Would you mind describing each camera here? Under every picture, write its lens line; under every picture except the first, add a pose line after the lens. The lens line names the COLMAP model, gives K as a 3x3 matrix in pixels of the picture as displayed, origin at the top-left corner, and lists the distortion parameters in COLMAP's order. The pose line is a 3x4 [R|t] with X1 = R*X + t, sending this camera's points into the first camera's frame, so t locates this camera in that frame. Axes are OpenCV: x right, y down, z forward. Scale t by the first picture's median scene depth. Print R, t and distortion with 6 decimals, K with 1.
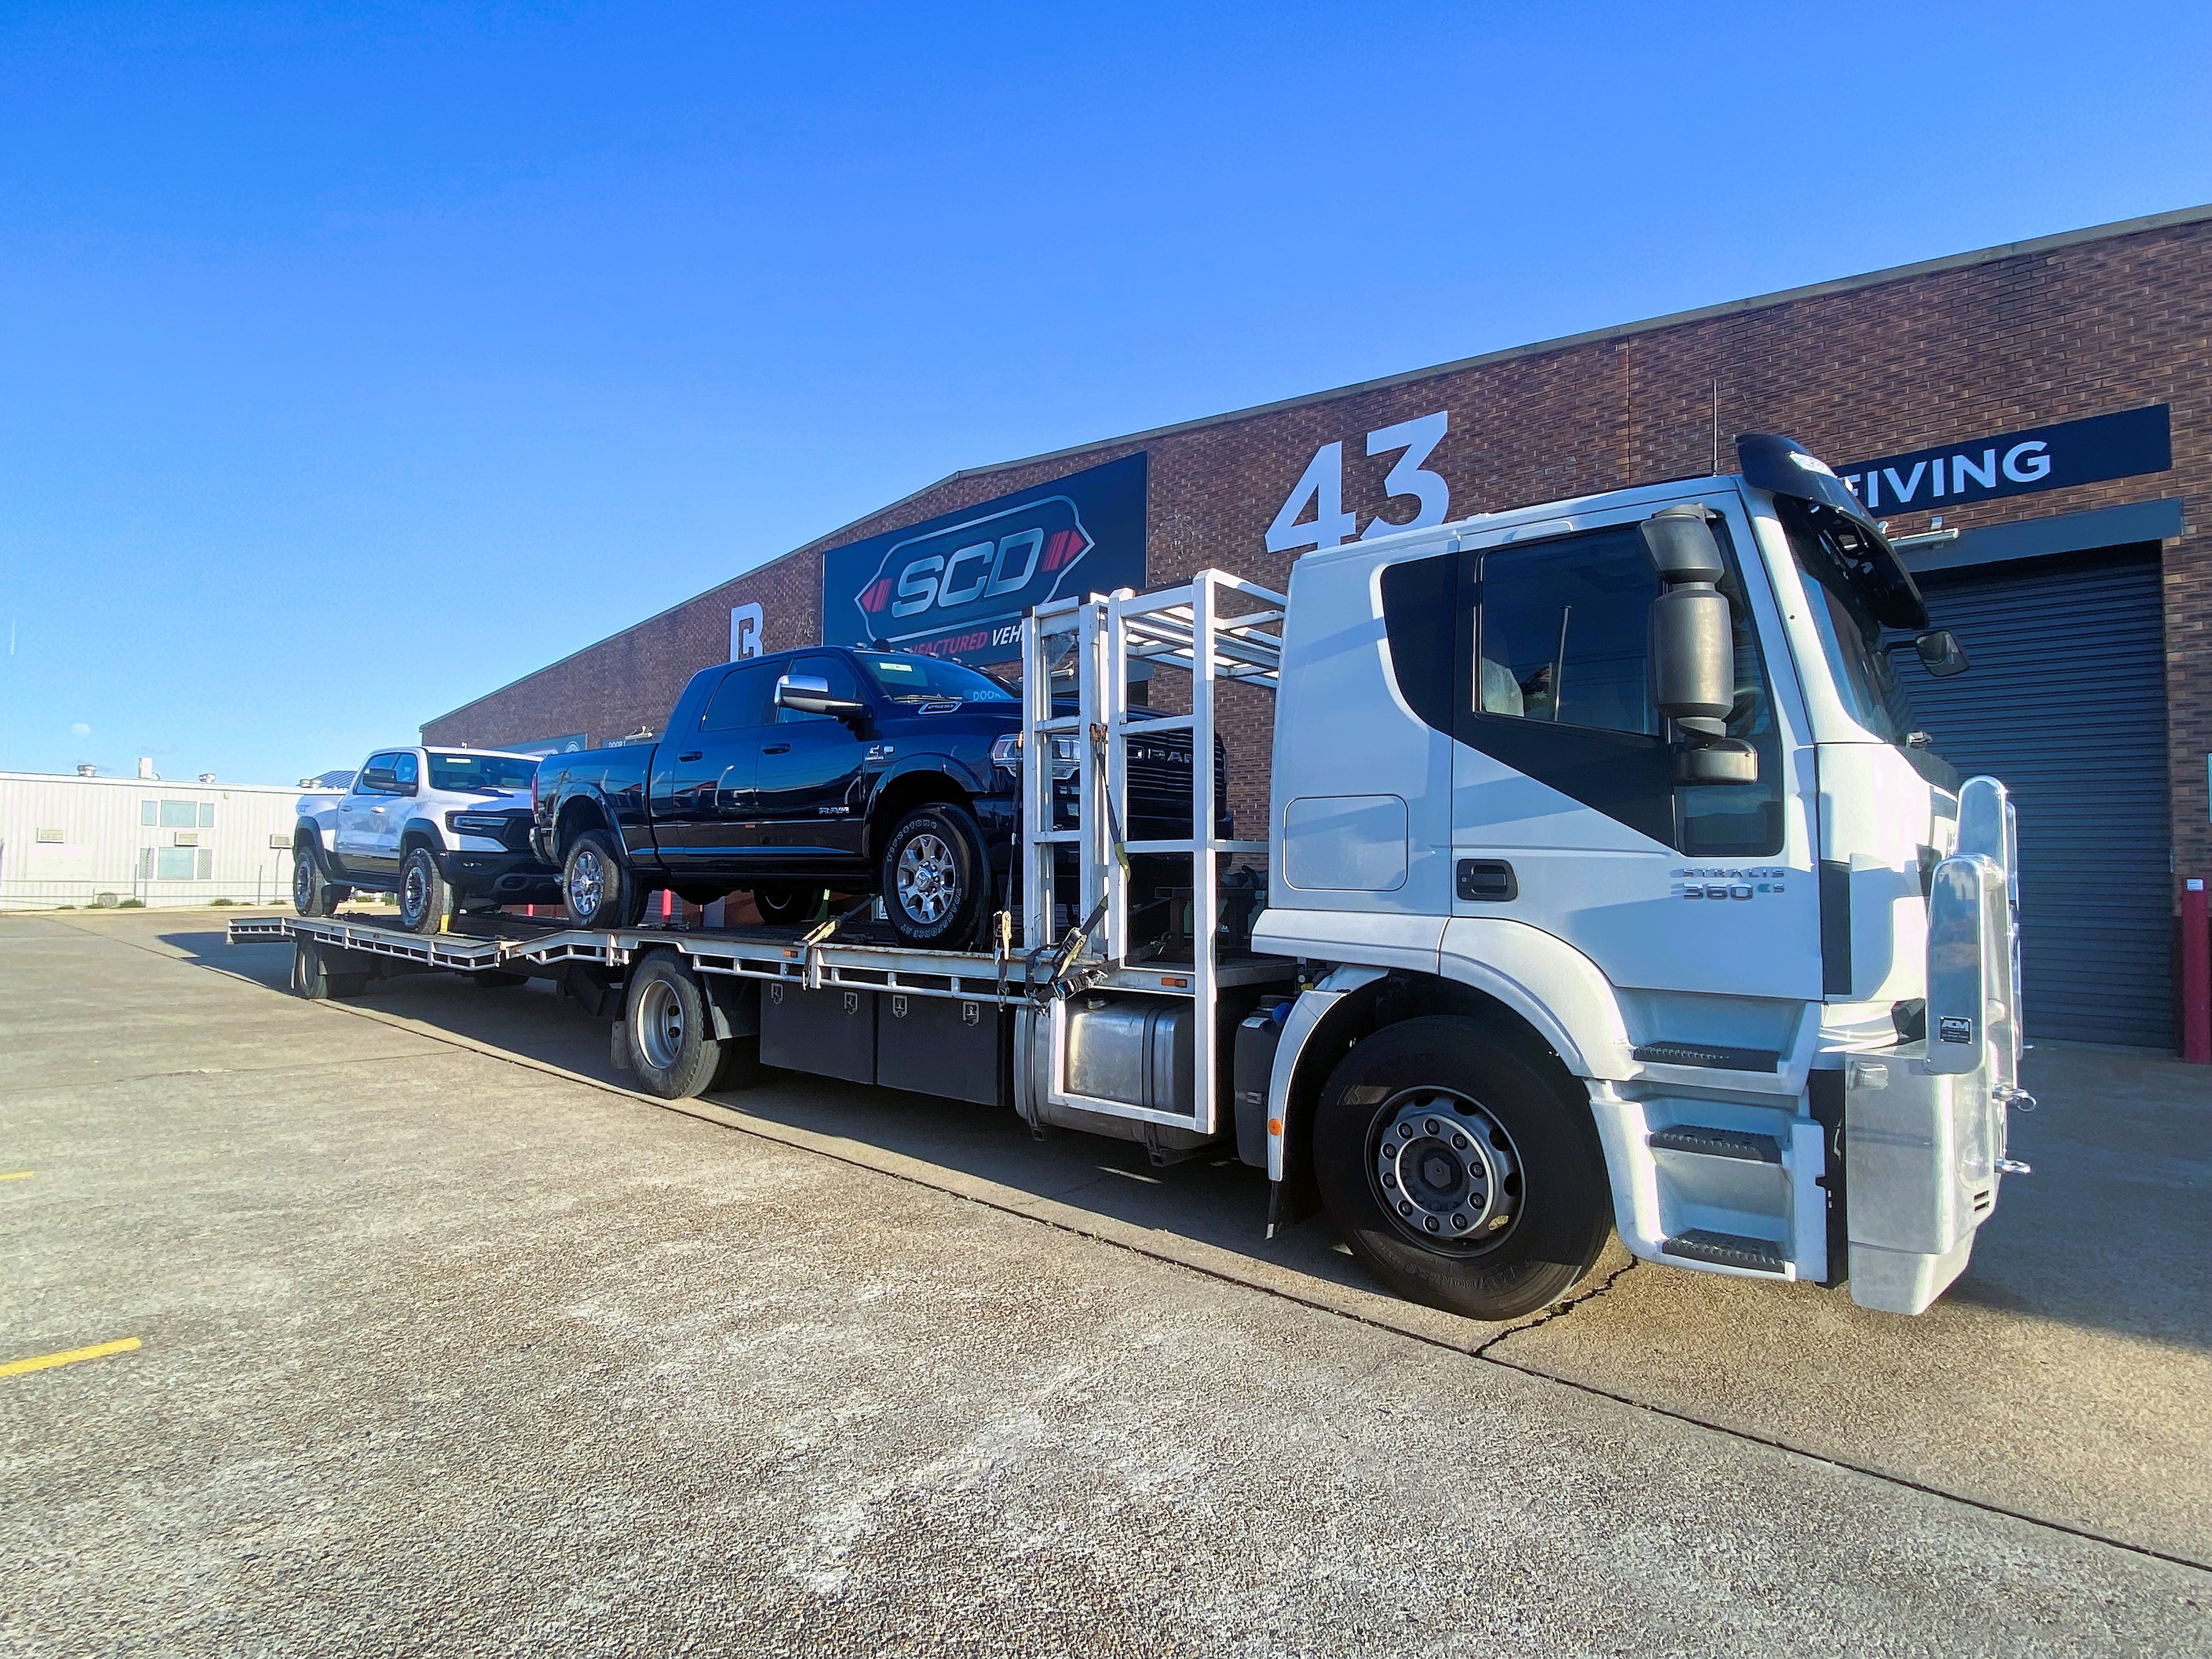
lens RADIAL K [[1095.3, 0, 1098.0], [0, 1095.3, 835.3], [0, 0, 1]] dist [-0.008874, -0.002115]
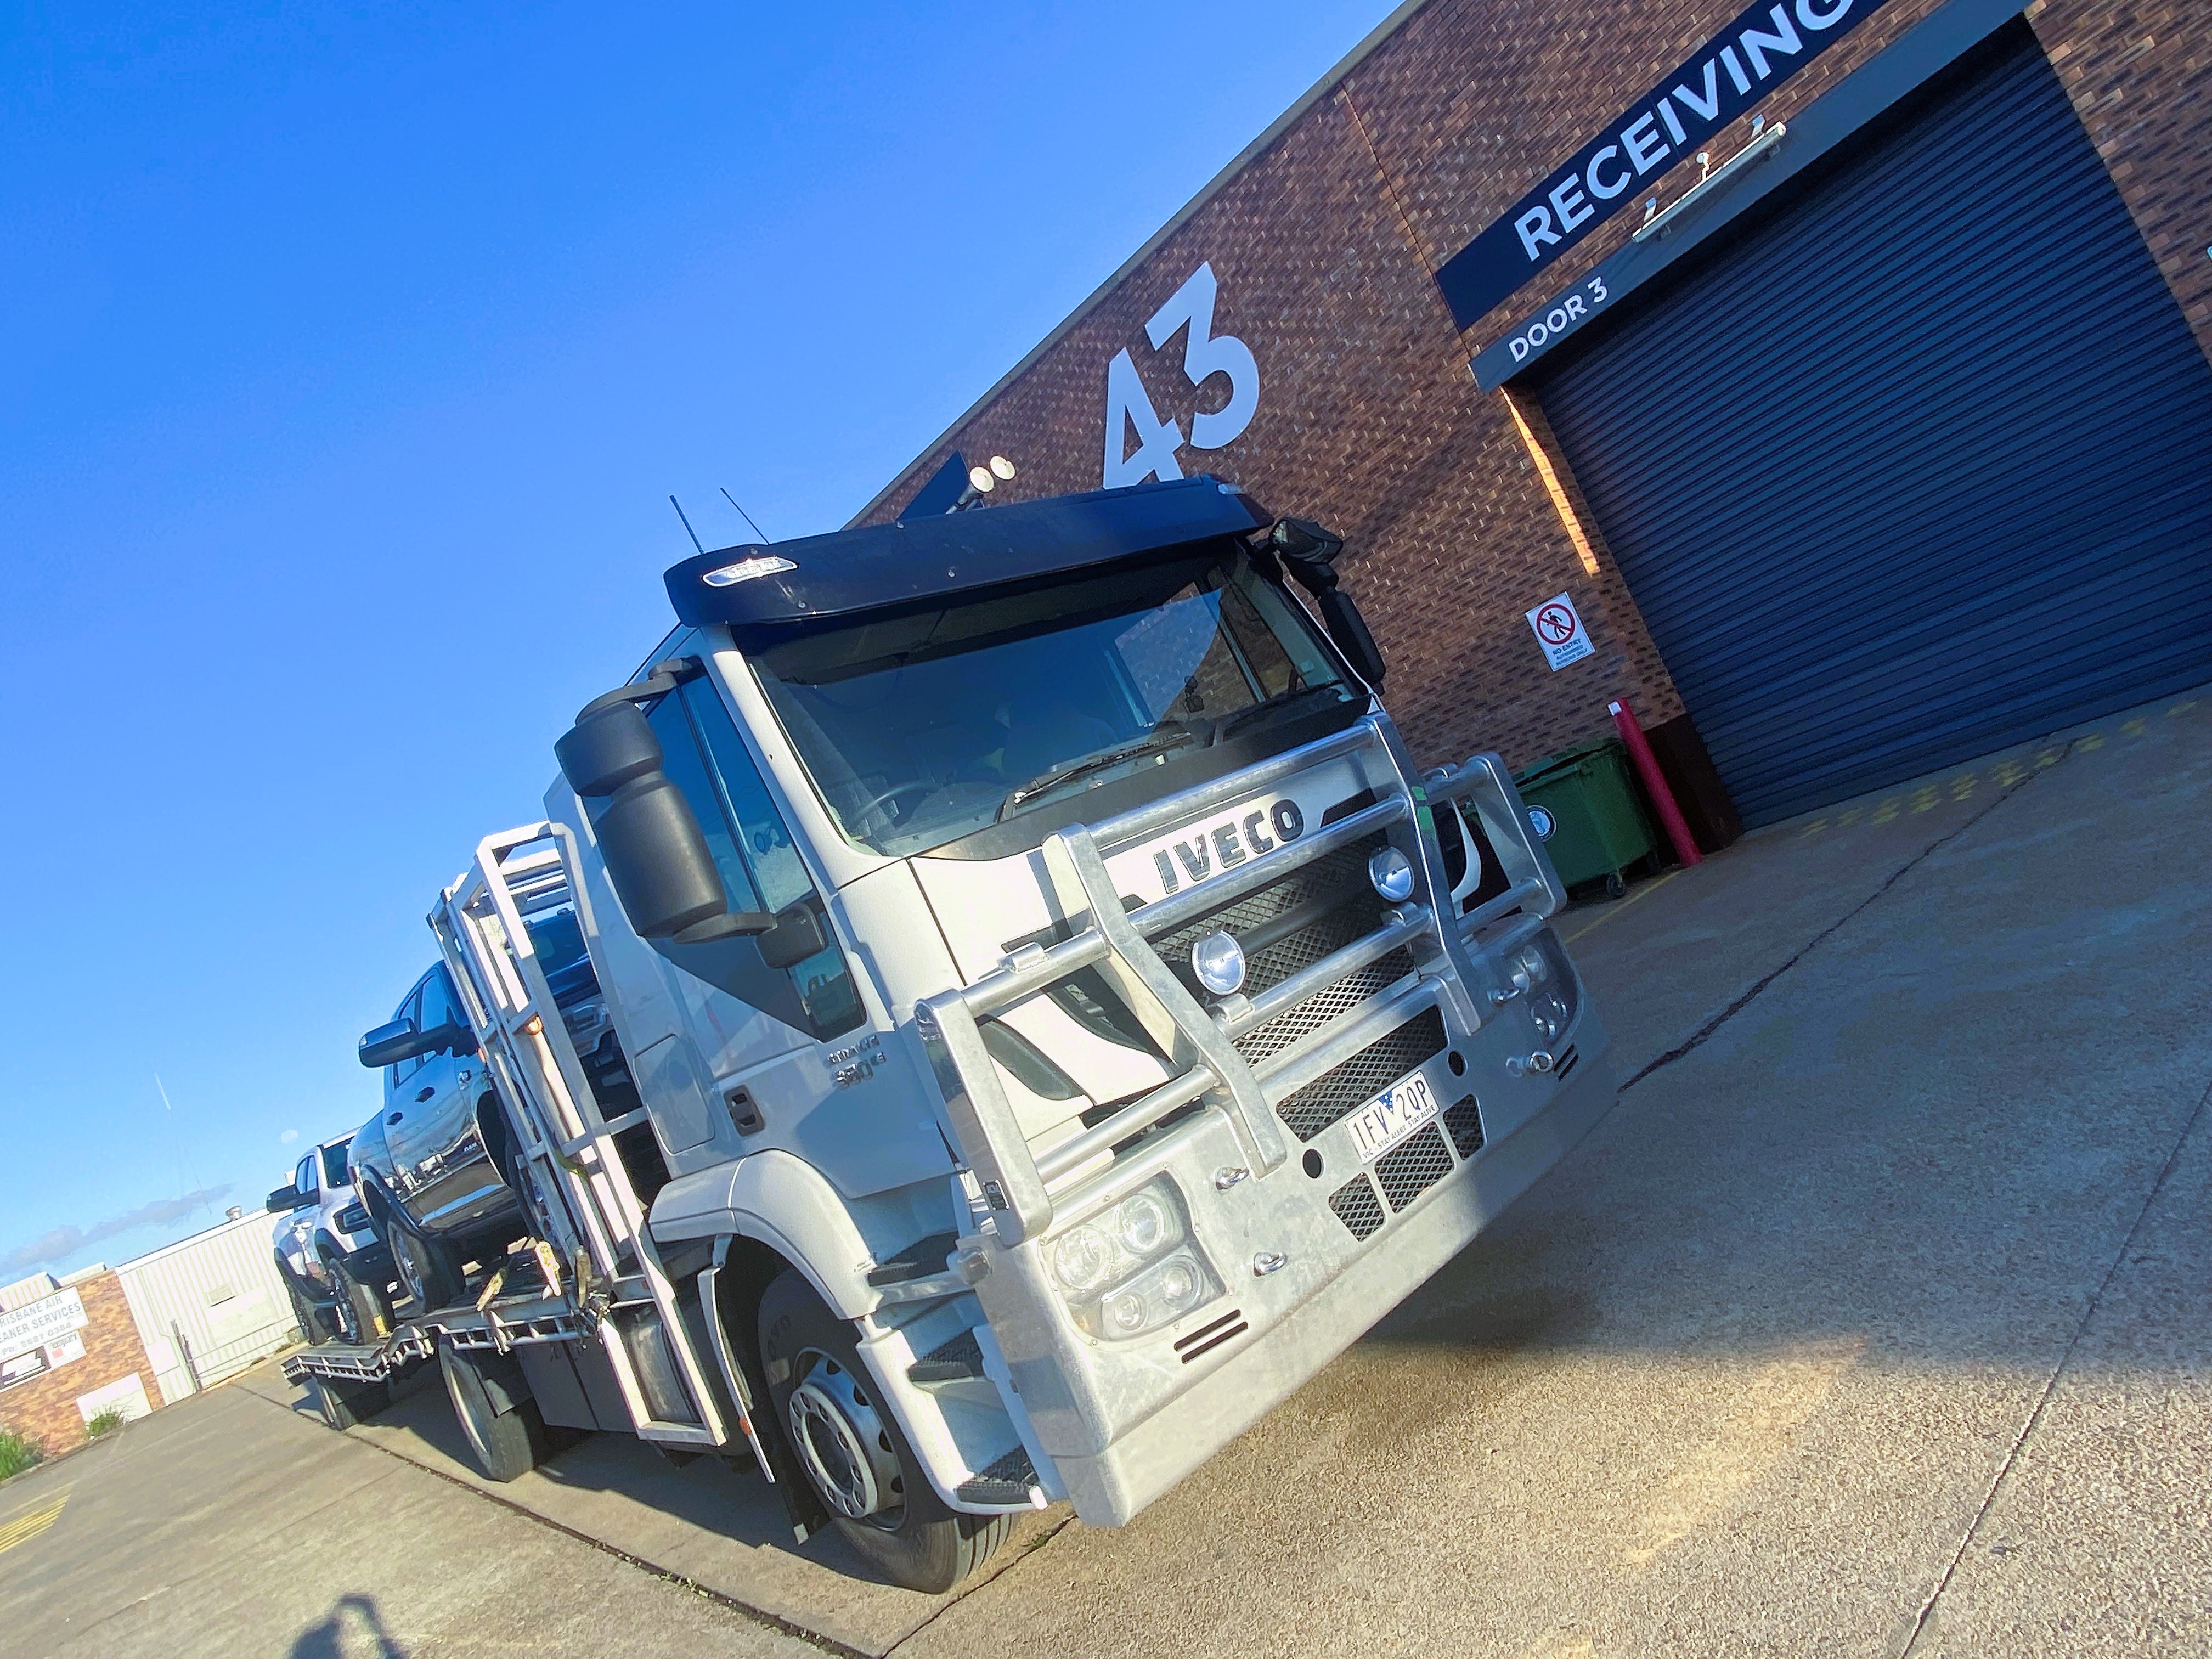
lens RADIAL K [[1323.3, 0, 1107.4], [0, 1323.3, 825.1], [0, 0, 1]] dist [0.009597, -0.004627]
pose [[0.893597, -0.420794, -0.156256, 0.347519], [0.419840, 0.906685, -0.040703, -0.000140], [0.158802, -0.029230, 0.986878, 0.008669]]
